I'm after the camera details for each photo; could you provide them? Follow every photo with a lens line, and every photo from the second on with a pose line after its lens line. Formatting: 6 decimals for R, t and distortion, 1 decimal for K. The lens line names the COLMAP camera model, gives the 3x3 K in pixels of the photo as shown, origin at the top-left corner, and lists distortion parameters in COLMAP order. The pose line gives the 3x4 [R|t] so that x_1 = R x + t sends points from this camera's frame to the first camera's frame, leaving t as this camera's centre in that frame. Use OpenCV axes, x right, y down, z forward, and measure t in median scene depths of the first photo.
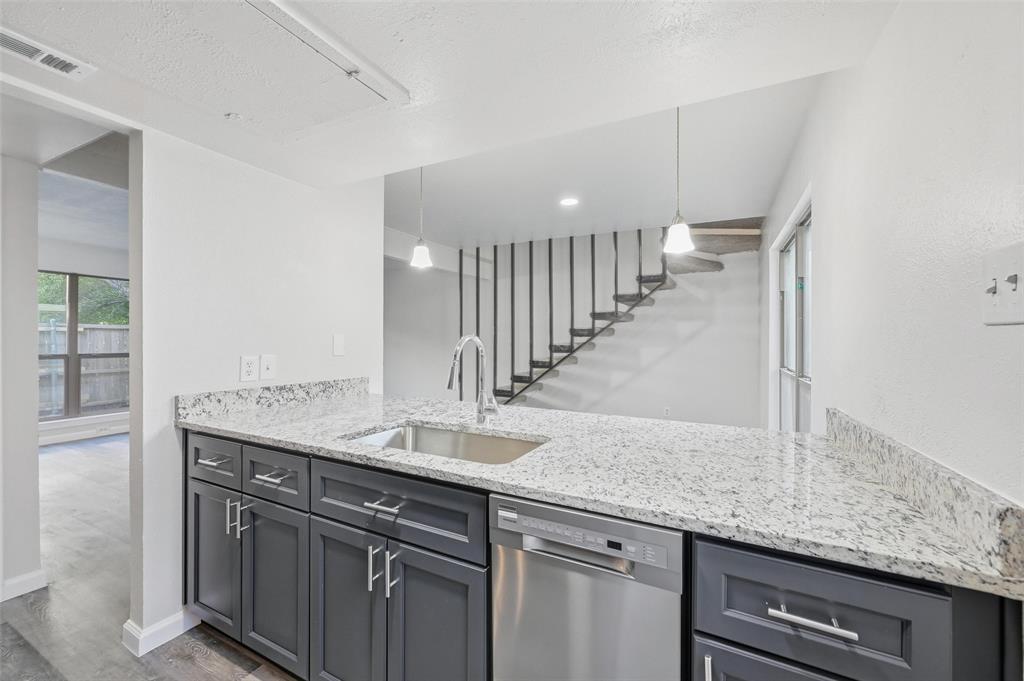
lens RADIAL K [[403.9, 0, 512.2], [0, 403.9, 336.7], [0, 0, 1]] dist [0.001399, -0.000064]
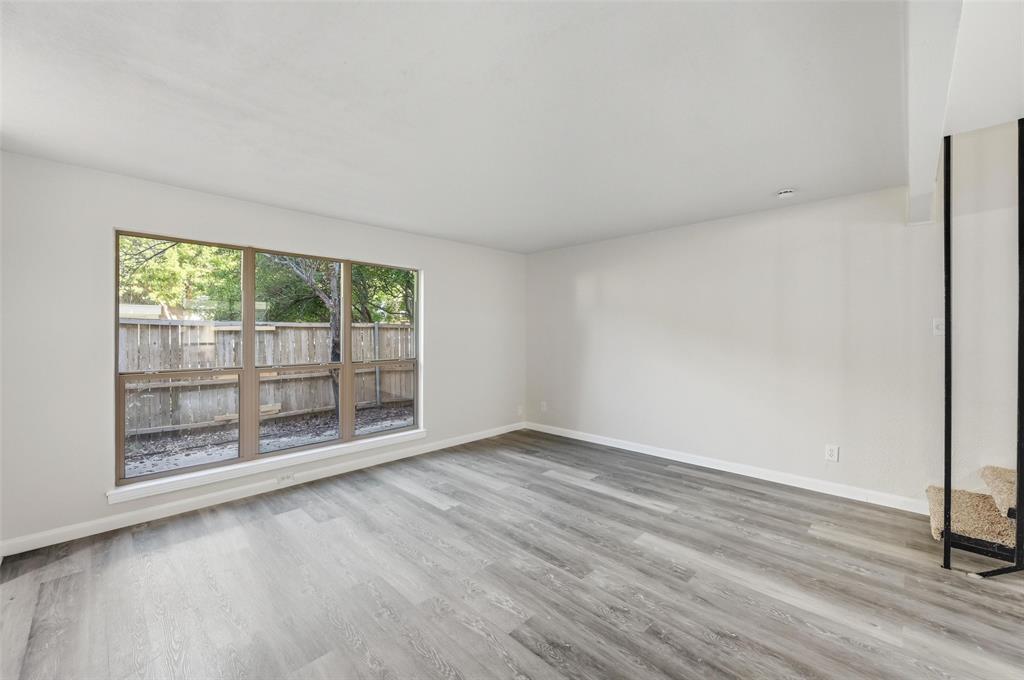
lens RADIAL K [[404.8, 0, 517.4], [0, 404.8, 335.1], [0, 0, 1]] dist [0.001079, 0.000024]
pose [[0.953731, 0.000038, -0.300660, -0.456214], [0.002158, 0.999973, 0.006971, -0.013021], [0.300652, -0.007297, 0.953706, 0.492842]]
